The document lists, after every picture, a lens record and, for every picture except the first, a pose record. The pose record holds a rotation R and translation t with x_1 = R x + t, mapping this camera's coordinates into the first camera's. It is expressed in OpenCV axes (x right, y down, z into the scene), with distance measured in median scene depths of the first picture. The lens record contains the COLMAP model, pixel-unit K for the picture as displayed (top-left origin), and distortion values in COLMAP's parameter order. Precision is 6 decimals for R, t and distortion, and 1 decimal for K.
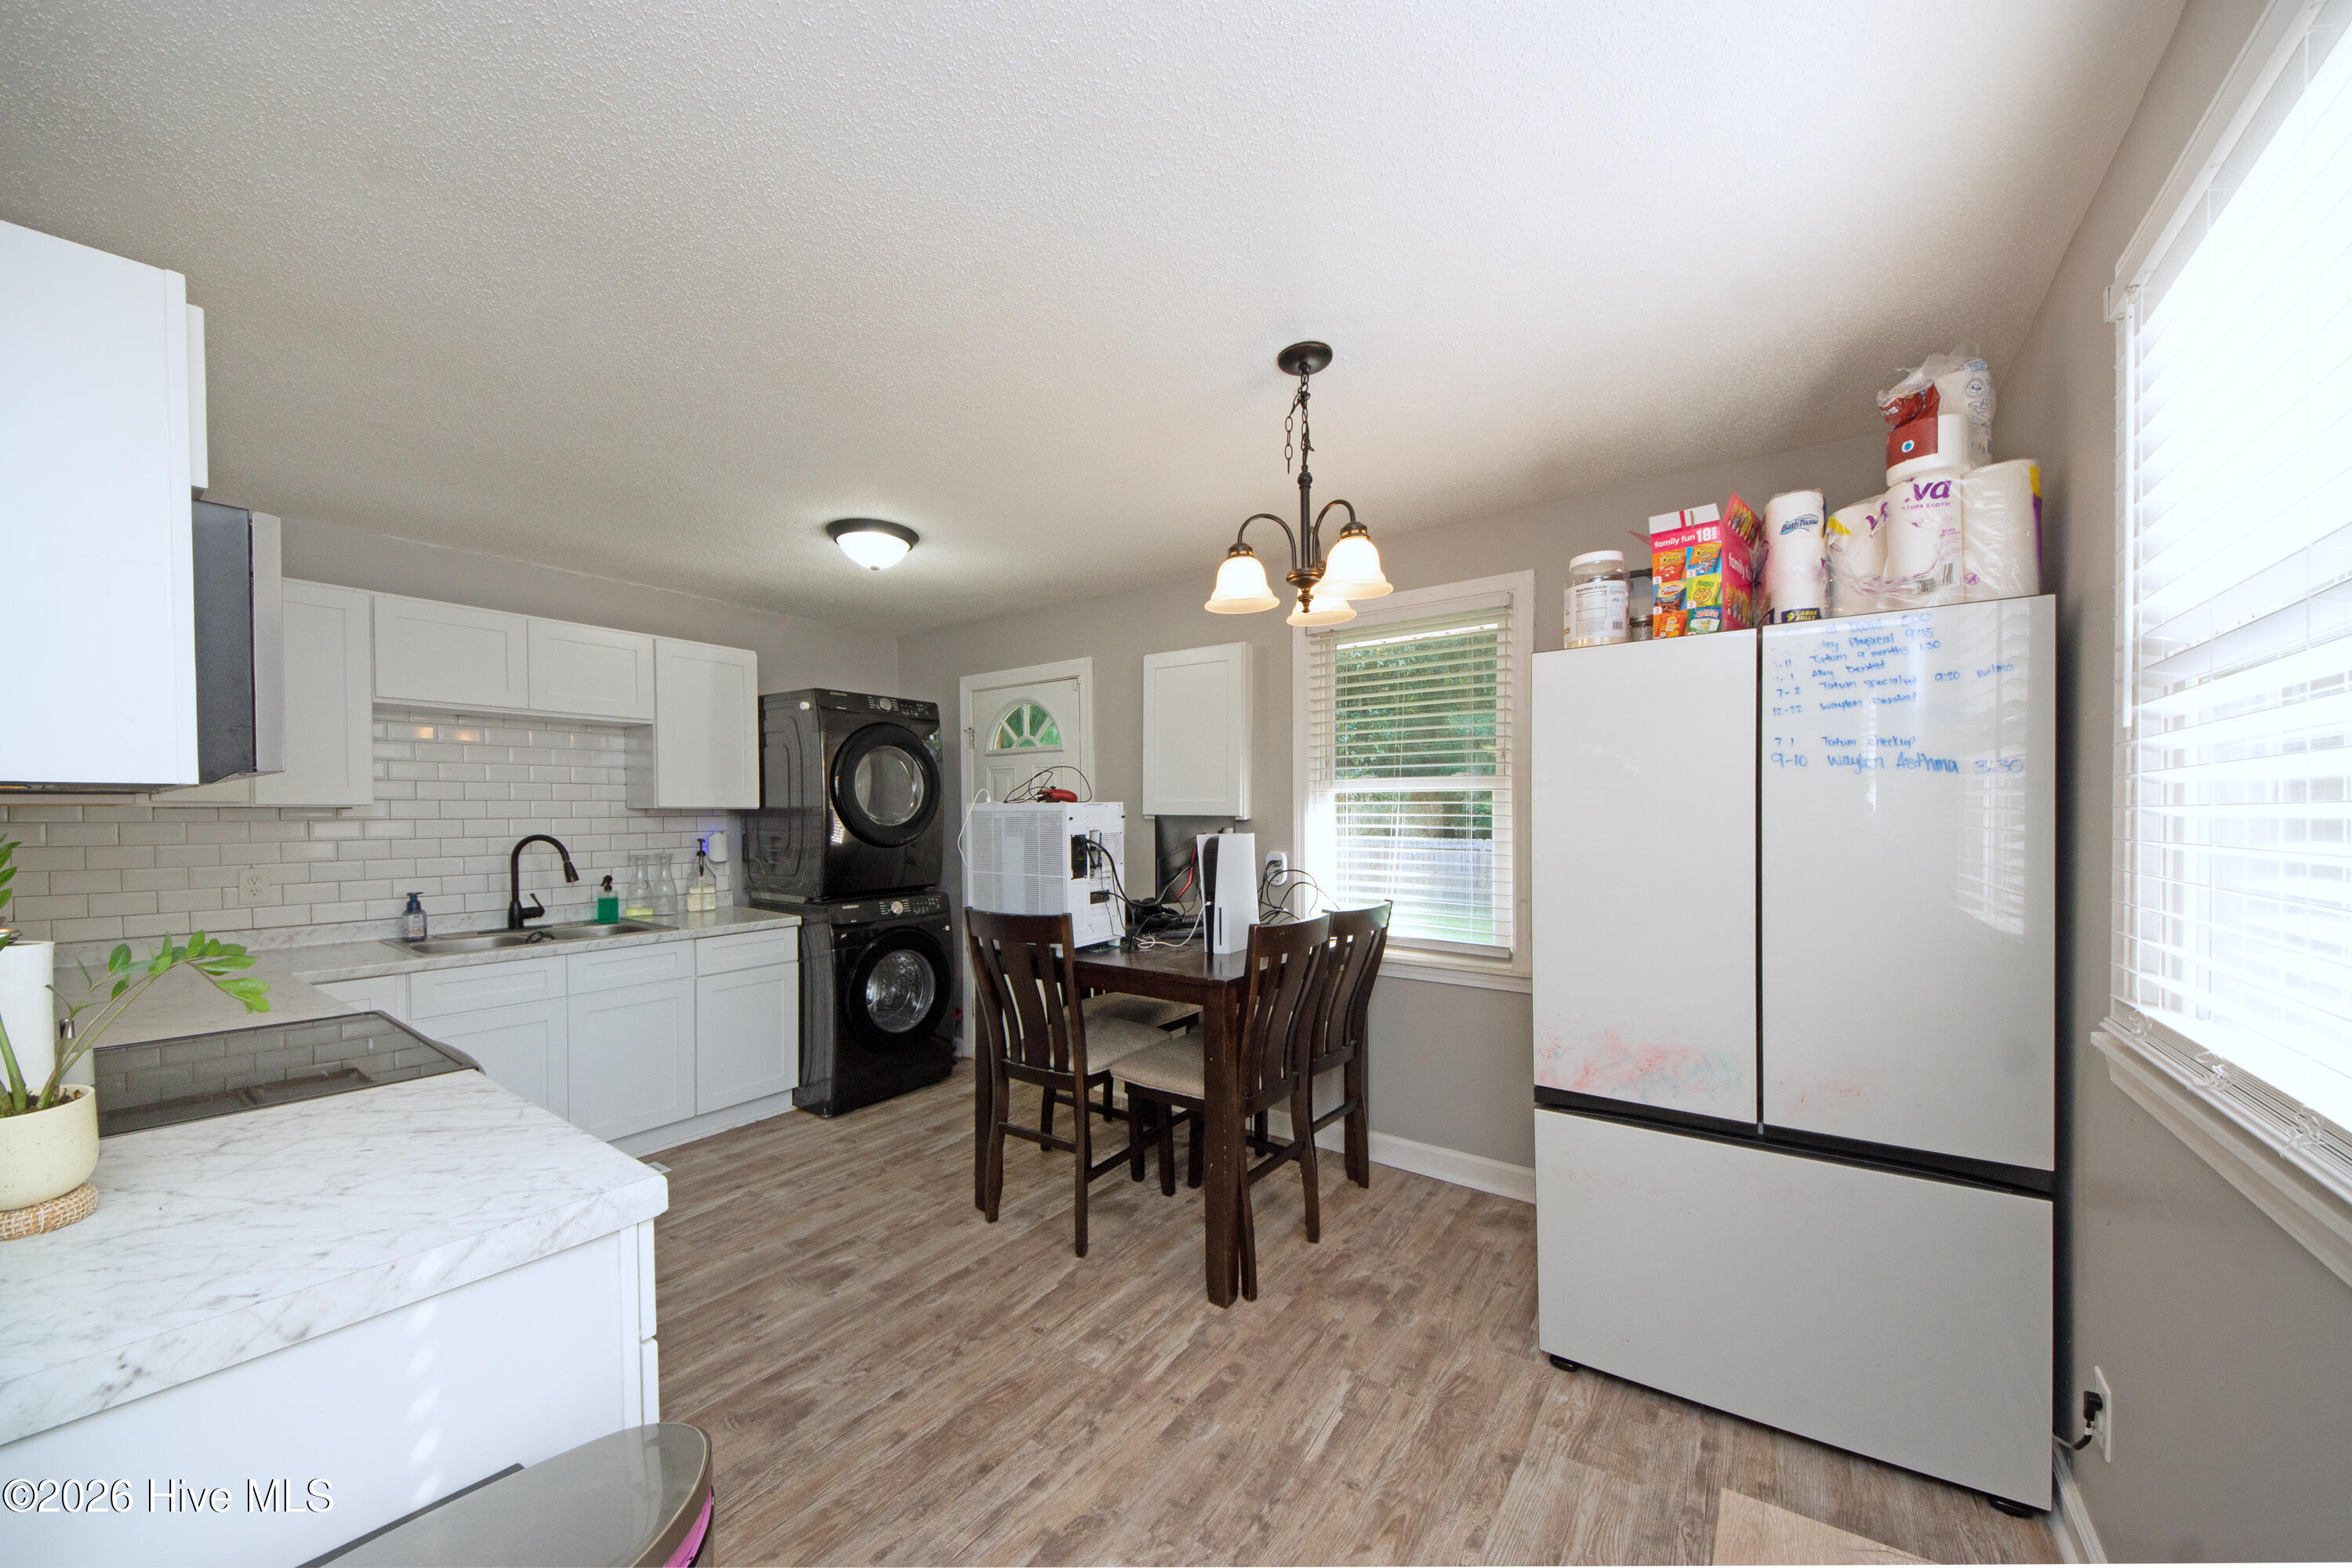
lens RADIAL K [[841.4, 0, 1167.5], [0, 841.4, 823.7], [0, 0, 1]] dist [0.032451, -0.017064]
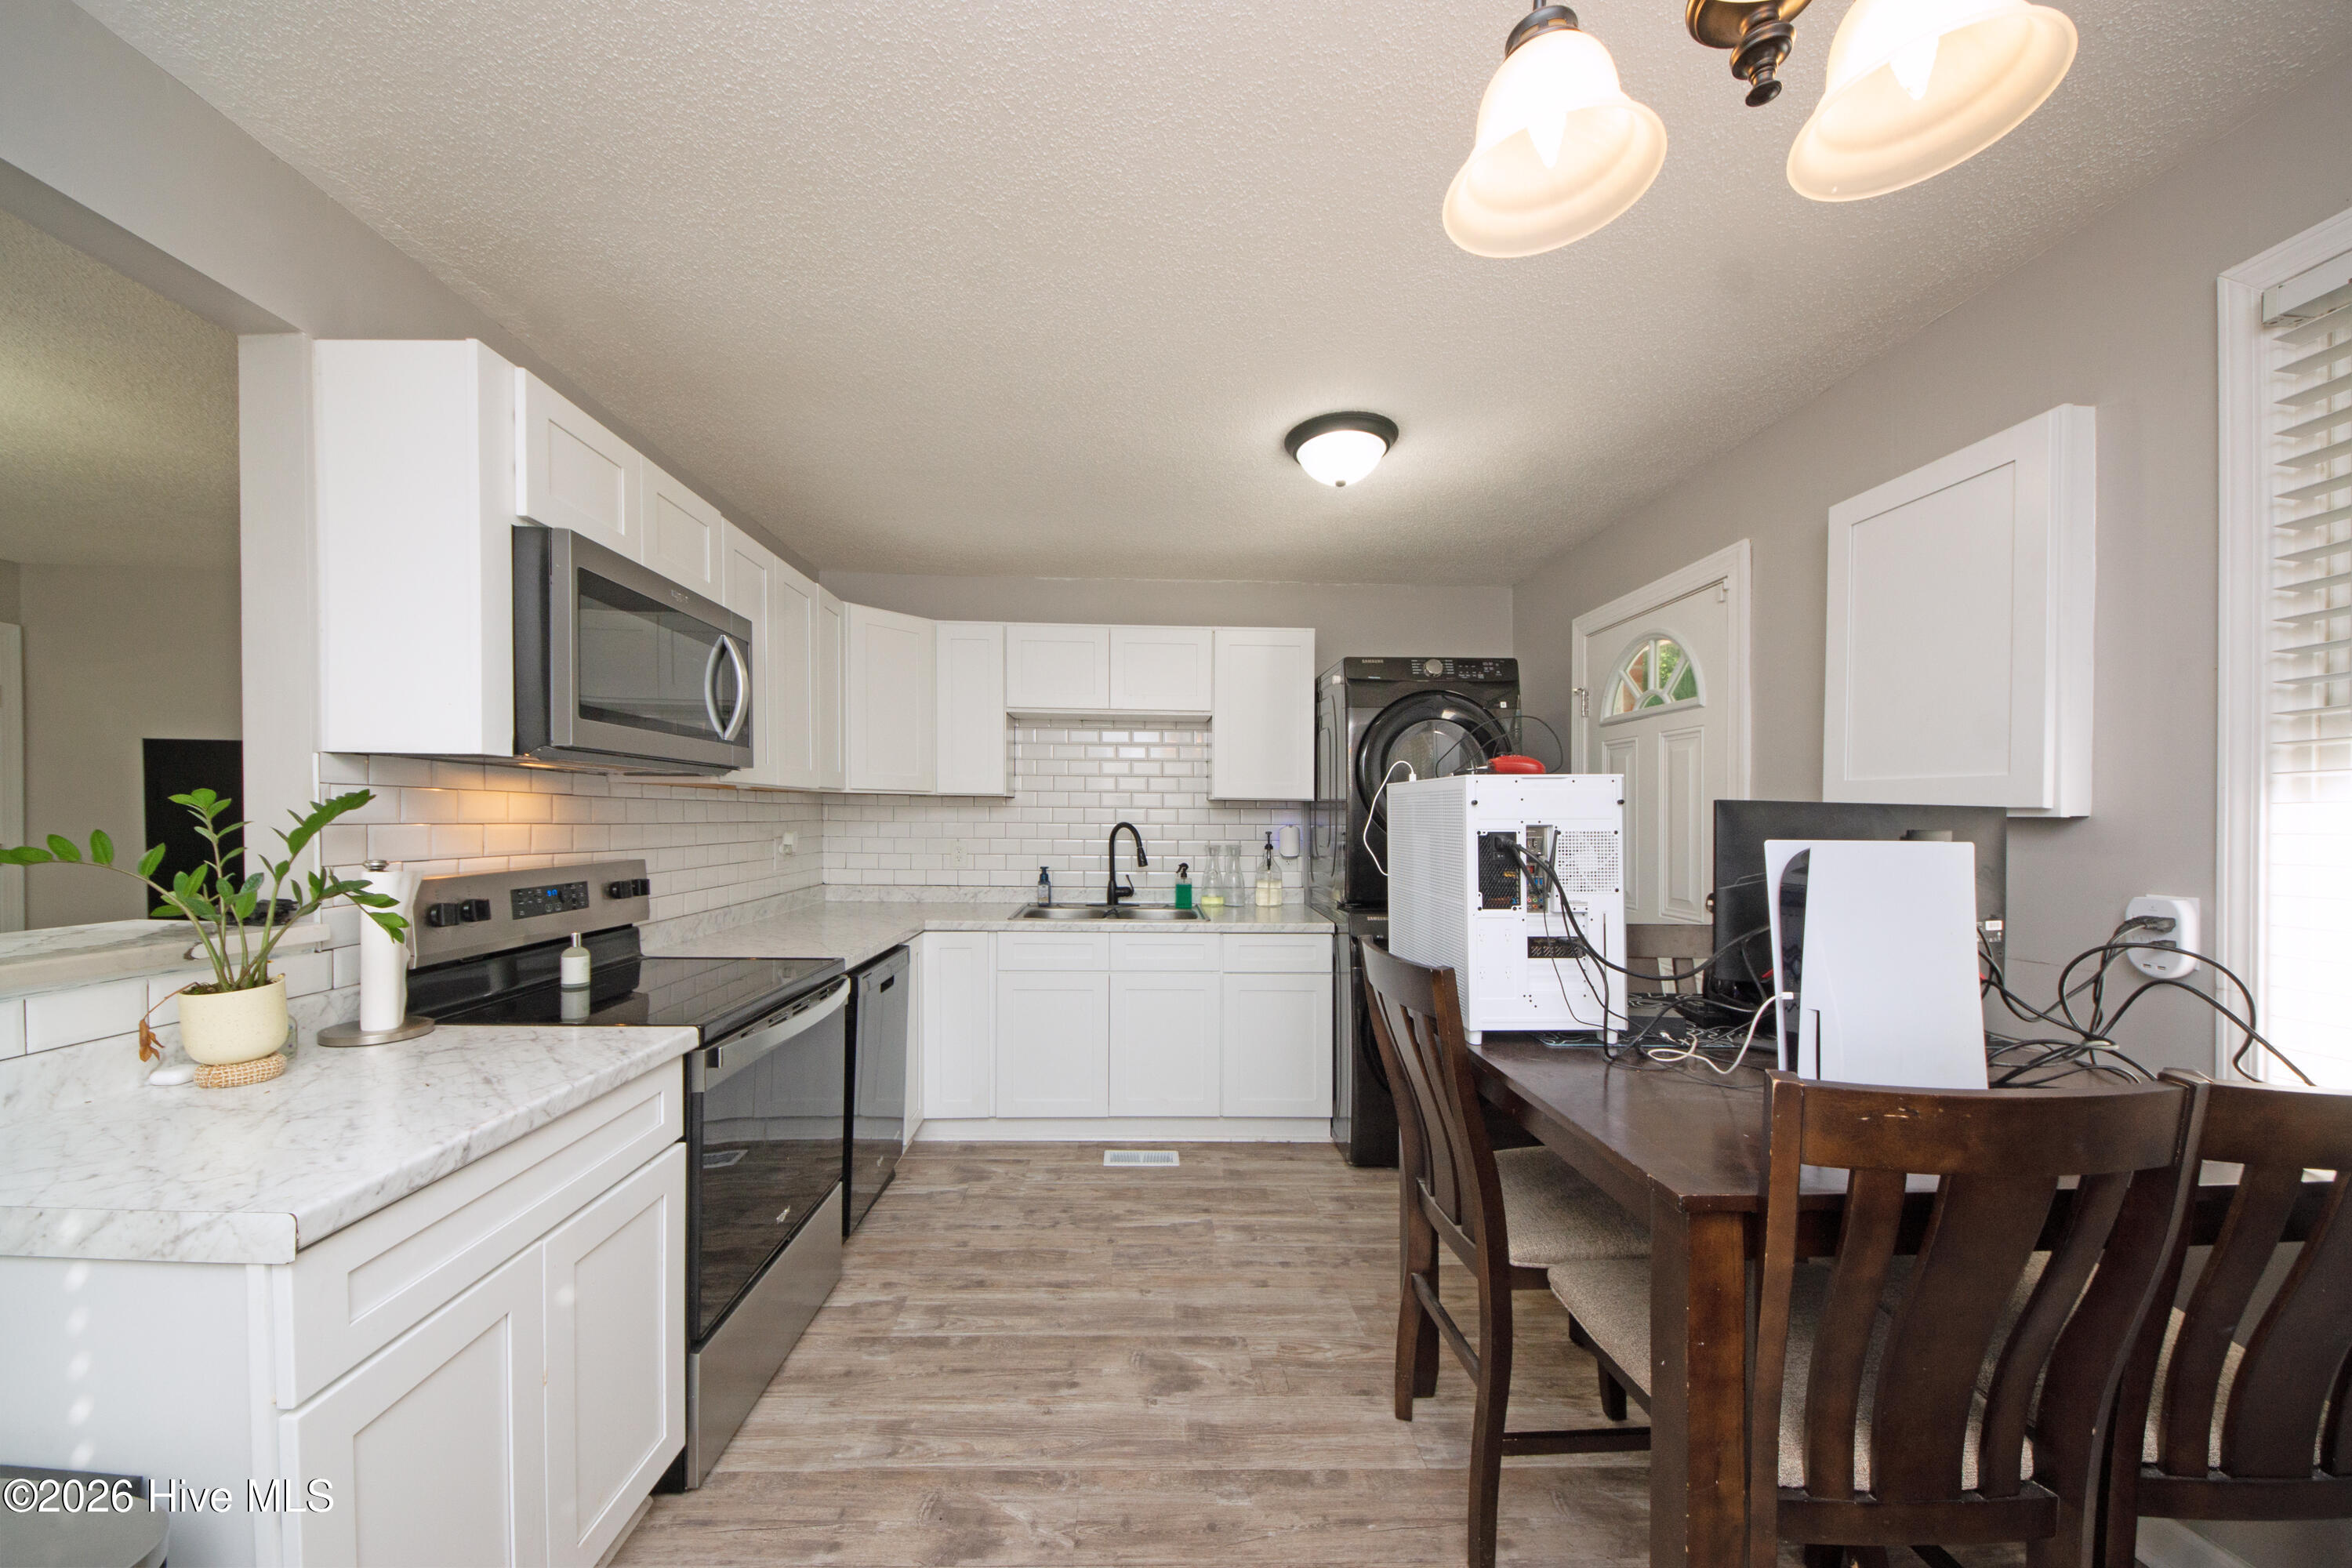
lens RADIAL K [[841.4, 0, 1167.5], [0, 841.4, 823.7], [0, 0, 1]] dist [0.032451, -0.017064]
pose [[0.607047, 0.018966, -0.794439, 0.171241], [-0.023641, 0.999704, 0.005802, 0.007383], [0.794314, 0.015259, 0.607316, 0.384131]]
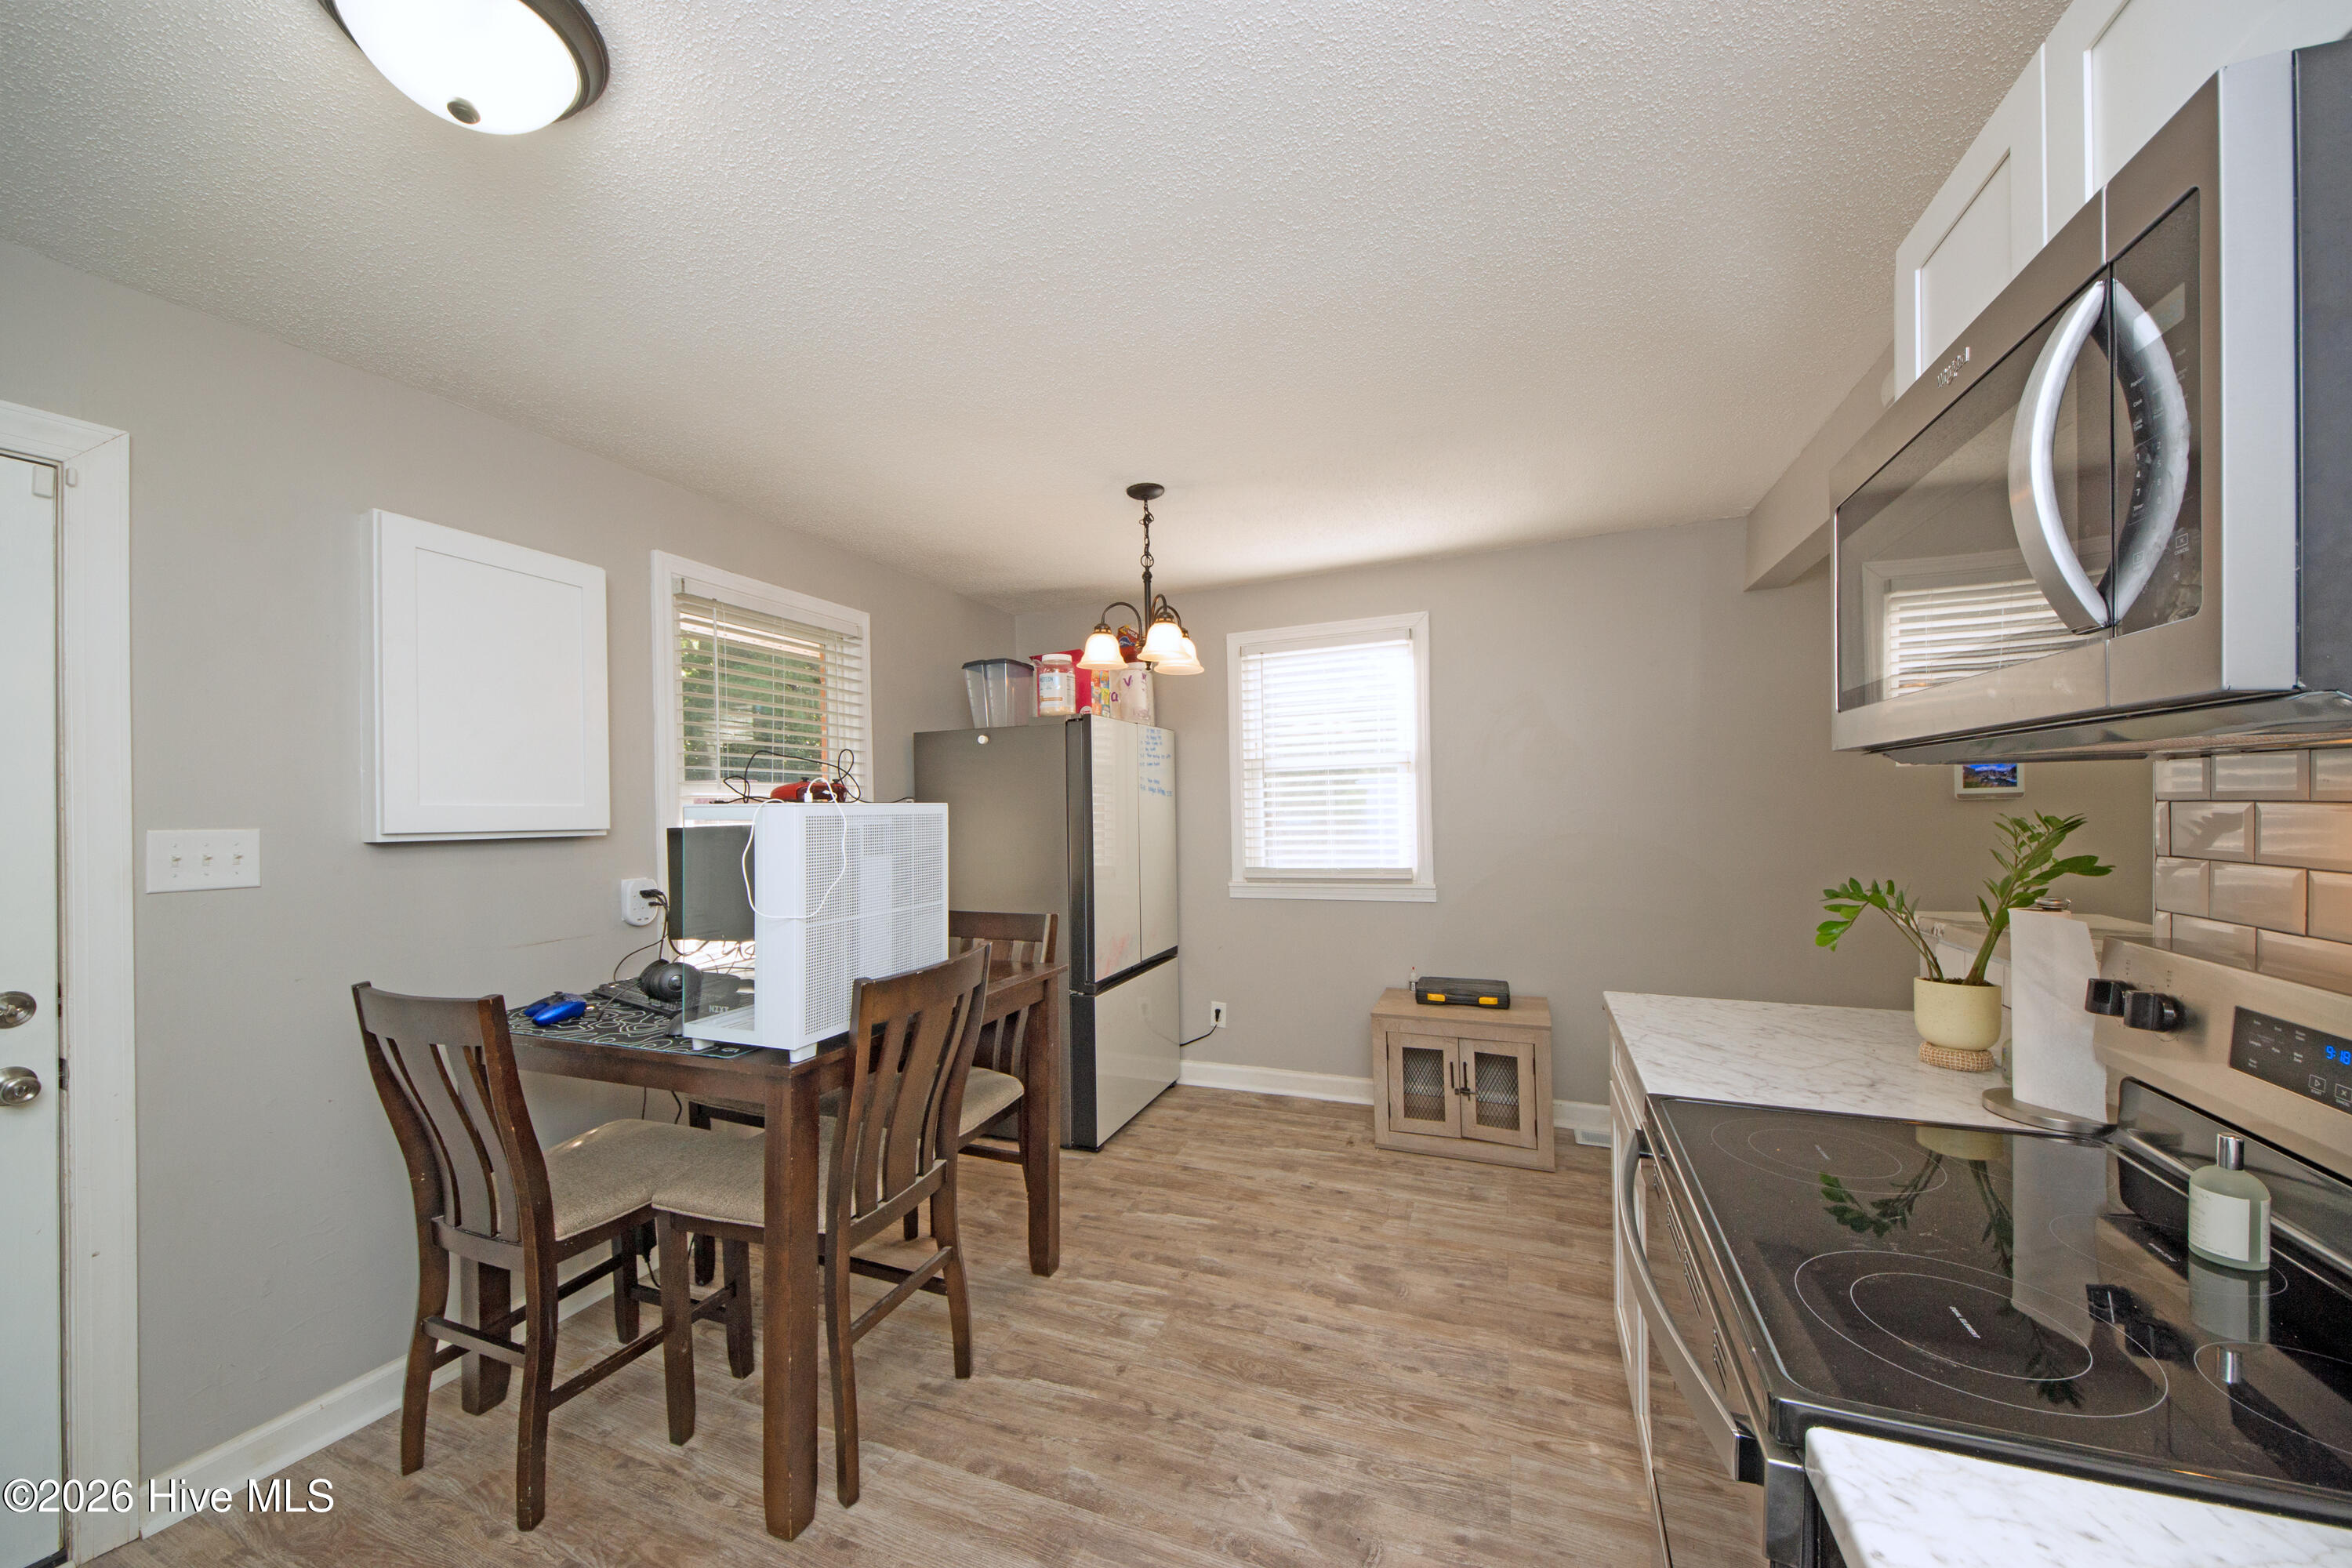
lens RADIAL K [[818.4, 0, 1173.0], [0, 818.4, 796.1], [0, 0, 1]] dist [0.000635, 0.000044]
pose [[-0.225281, 0.016032, 0.974162, -0.713633], [0.029576, 0.999516, -0.009610, -0.010767], [-0.973845, 0.026647, -0.225647, 0.774977]]
